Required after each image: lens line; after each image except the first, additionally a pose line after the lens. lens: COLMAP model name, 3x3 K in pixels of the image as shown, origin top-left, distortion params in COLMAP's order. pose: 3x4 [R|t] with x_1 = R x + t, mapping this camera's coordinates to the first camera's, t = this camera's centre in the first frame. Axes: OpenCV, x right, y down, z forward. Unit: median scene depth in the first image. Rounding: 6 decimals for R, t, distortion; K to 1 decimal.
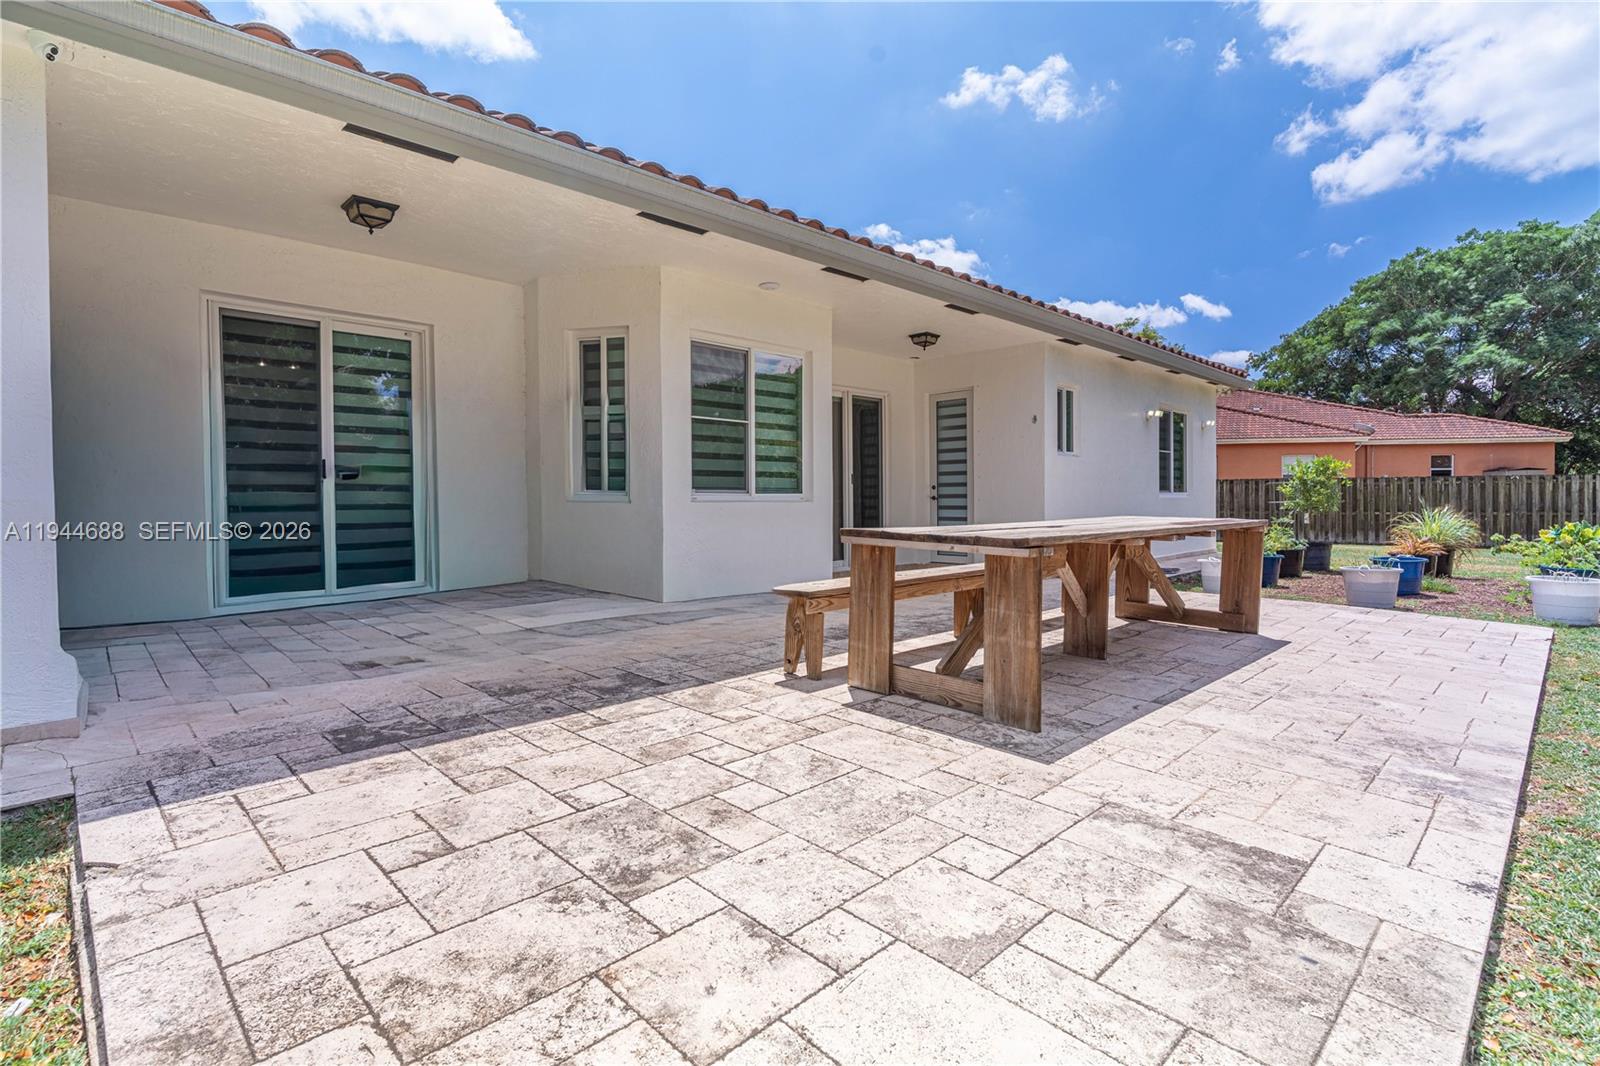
lens RADIAL K [[770.5, 0, 789.1], [0, 770.5, 497.1], [0, 0, 1]] dist [-0.000628, 0.001949]
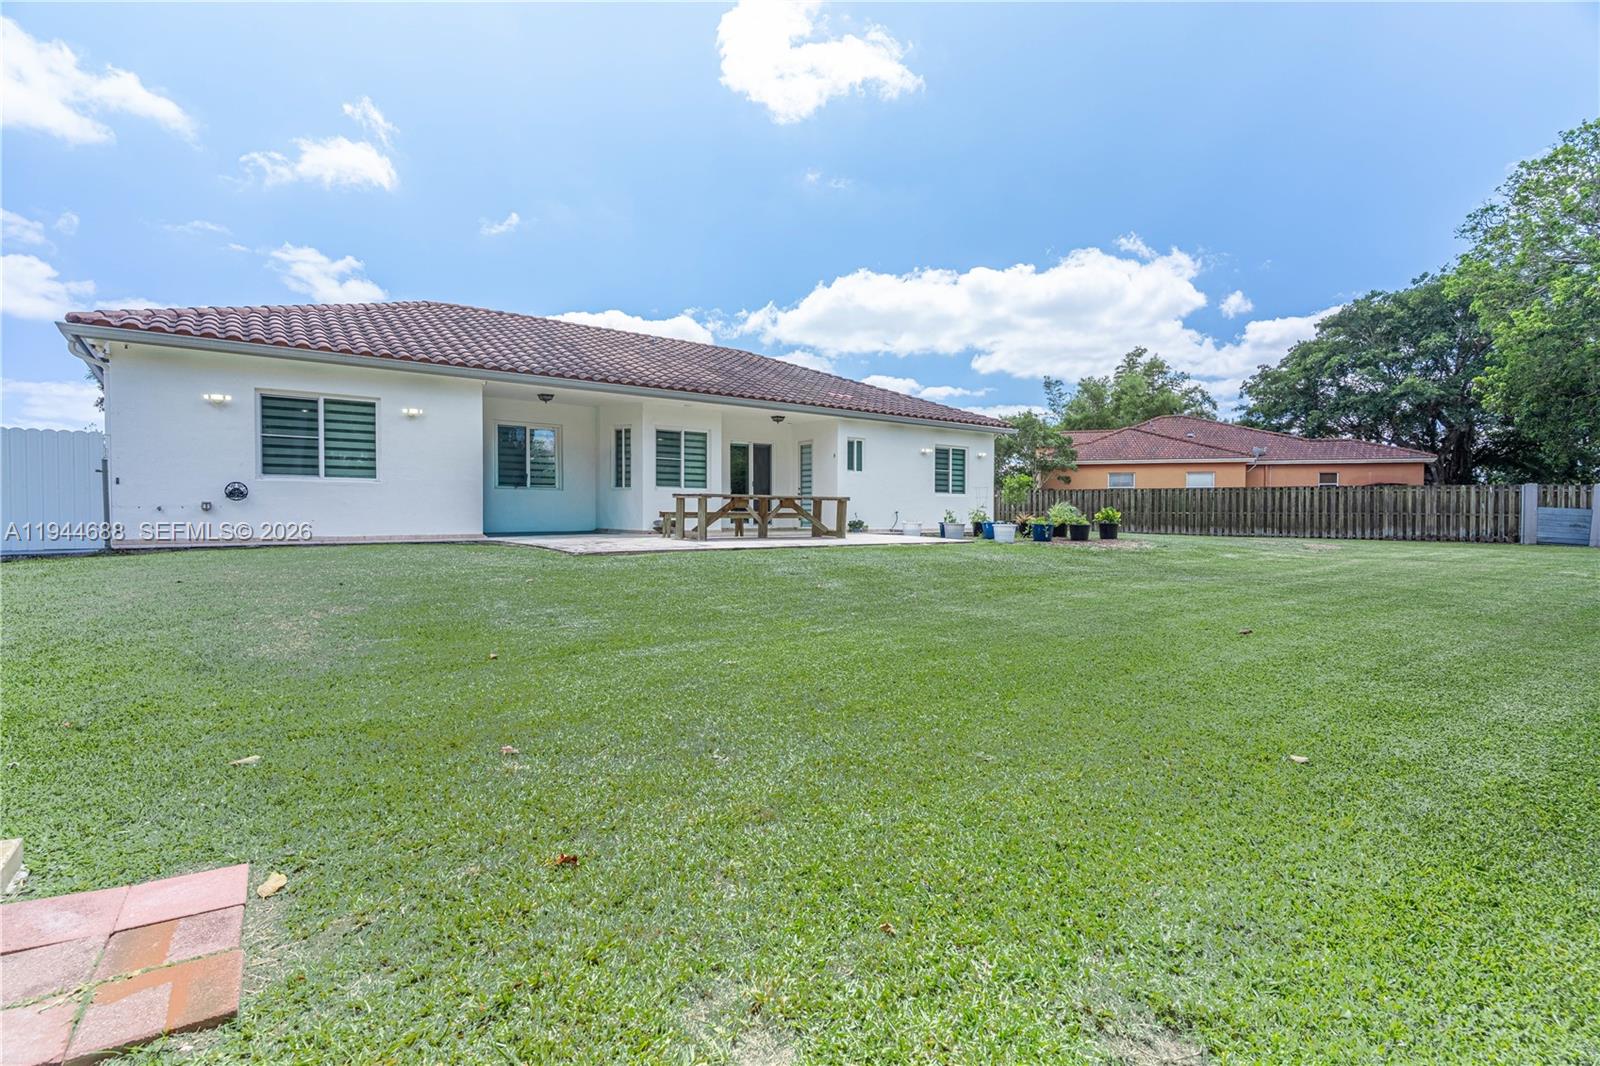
lens RADIAL K [[770.5, 0, 790.5], [0, 770.5, 527.2], [0, 0, 1]] dist [-0.000628, 0.001949]
pose [[0.993971, 0.011562, -0.109029, 0.200854], [-0.009378, 0.999745, 0.020524, 0.024027], [0.109239, -0.019378, 0.993827, -0.508394]]
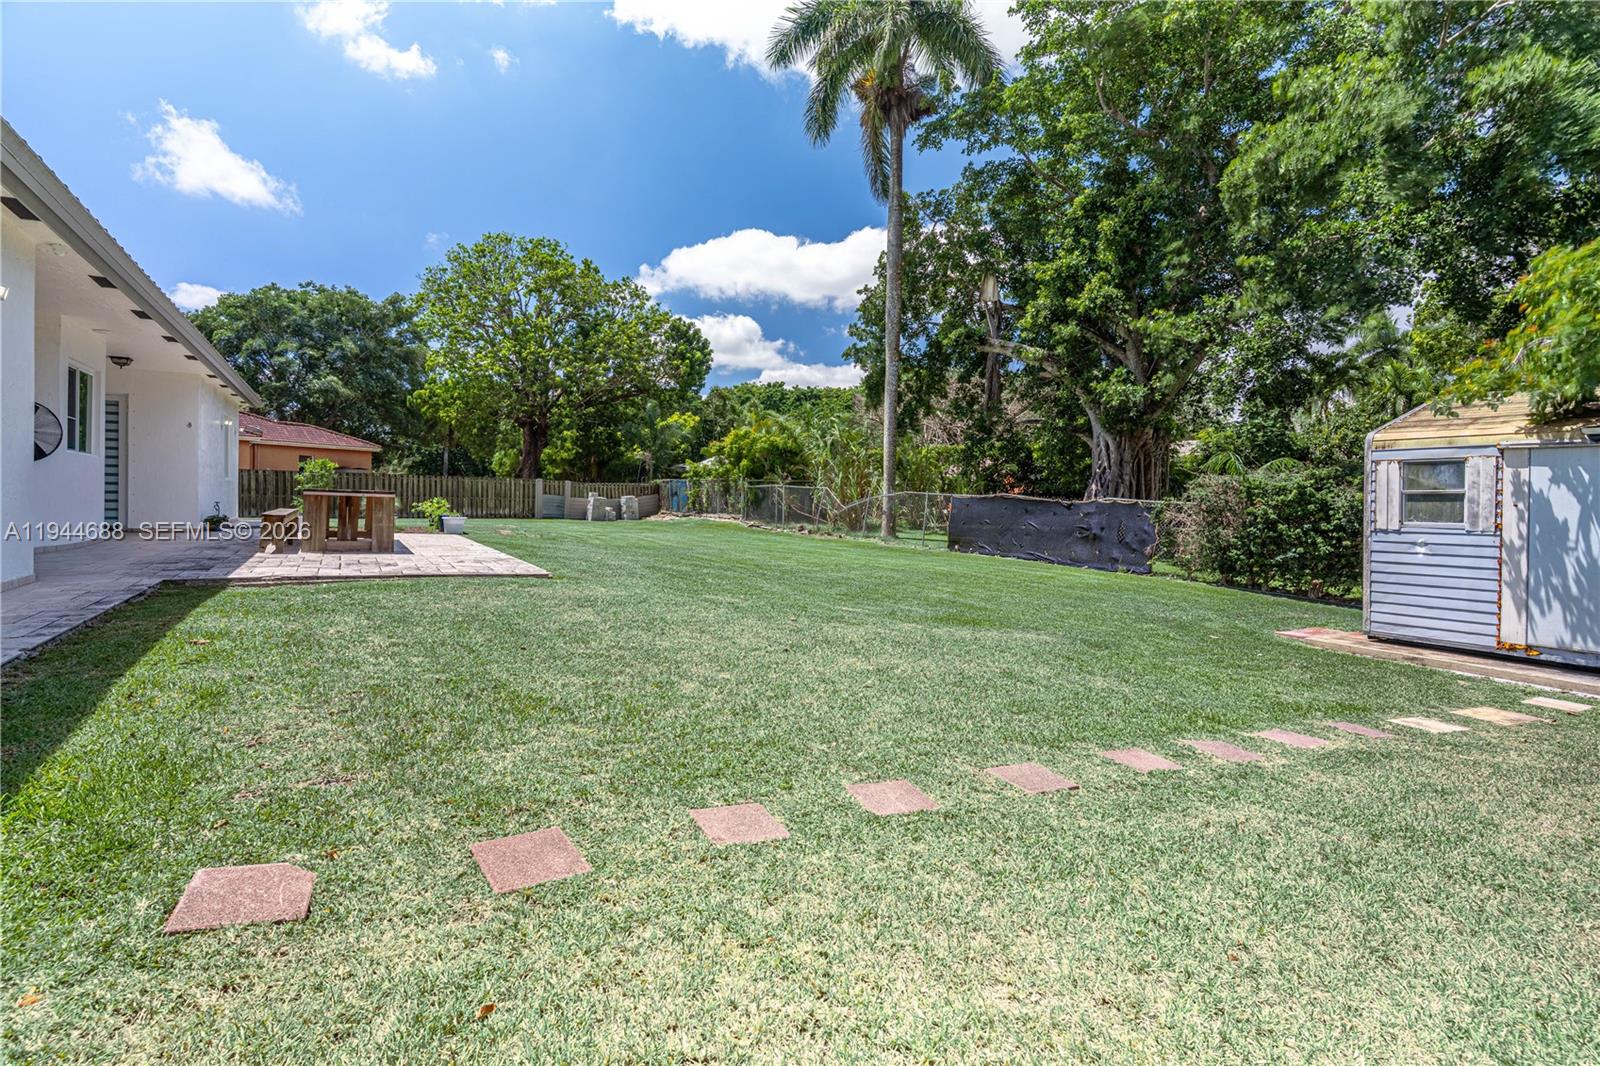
lens RADIAL K [[770.5, 0, 799.2], [0, 770.5, 520.2], [0, 0, 1]] dist [-0.000628, 0.001949]
pose [[0.236583, -0.020767, 0.971389, -0.396163], [-0.020123, 0.999452, 0.026268, 0.008951], [-0.971403, -0.025762, 0.236035, -0.232458]]
